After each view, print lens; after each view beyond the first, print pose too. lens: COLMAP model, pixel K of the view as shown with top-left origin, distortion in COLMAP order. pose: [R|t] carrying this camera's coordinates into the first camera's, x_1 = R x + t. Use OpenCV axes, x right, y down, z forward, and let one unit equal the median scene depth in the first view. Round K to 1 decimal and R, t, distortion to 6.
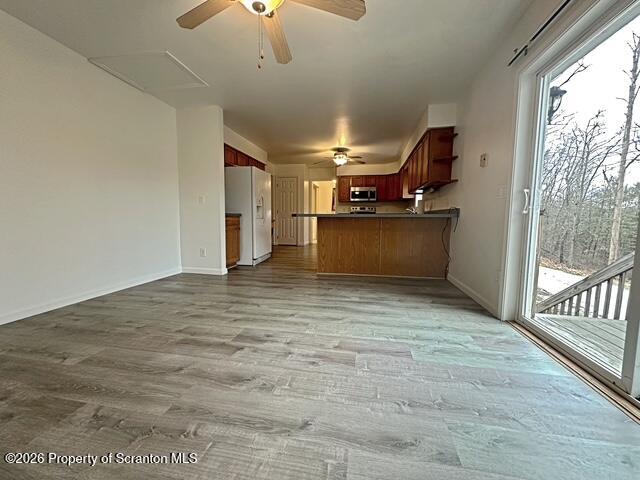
lens RADIAL K [[255.0, 0, 319.9], [0, 255.0, 239.9], [0, 0, 1]] dist [-0.001914, 0.000346]
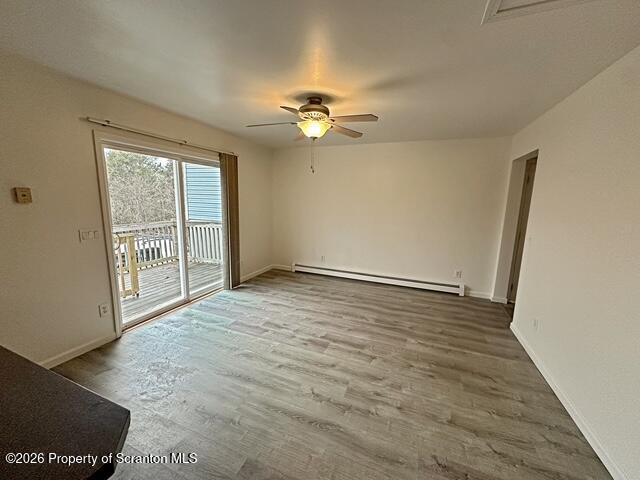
lens RADIAL K [[255.0, 0, 319.2], [0, 255.0, 242.1], [0, 0, 1]] dist [-0.001914, 0.000346]
pose [[-0.979951, -0.066395, 0.187848, -0.412648], [-0.016173, 0.966238, 0.257144, -0.439862], [-0.198579, 0.248951, -0.947940, 1.784463]]
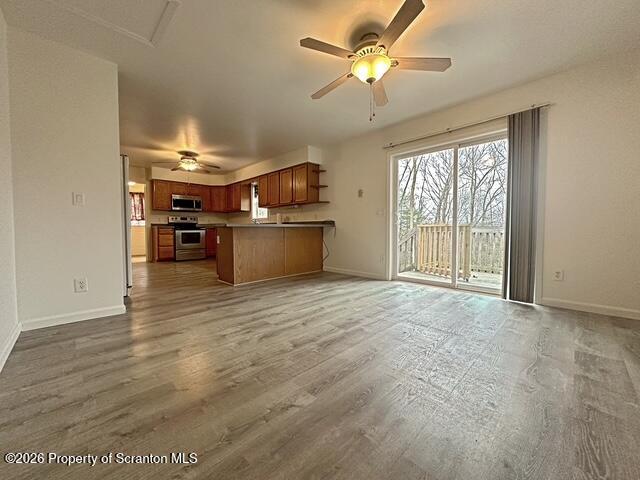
lens RADIAL K [[255.0, 0, 319.6], [0, 255.0, 239.6], [0, 0, 1]] dist [-0.001914, 0.000346]
pose [[0.569961, -0.041730, 0.820611, -1.060686], [0.080429, 0.996747, -0.005176, -0.017819], [-0.817726, 0.068952, 0.571463, 0.307639]]
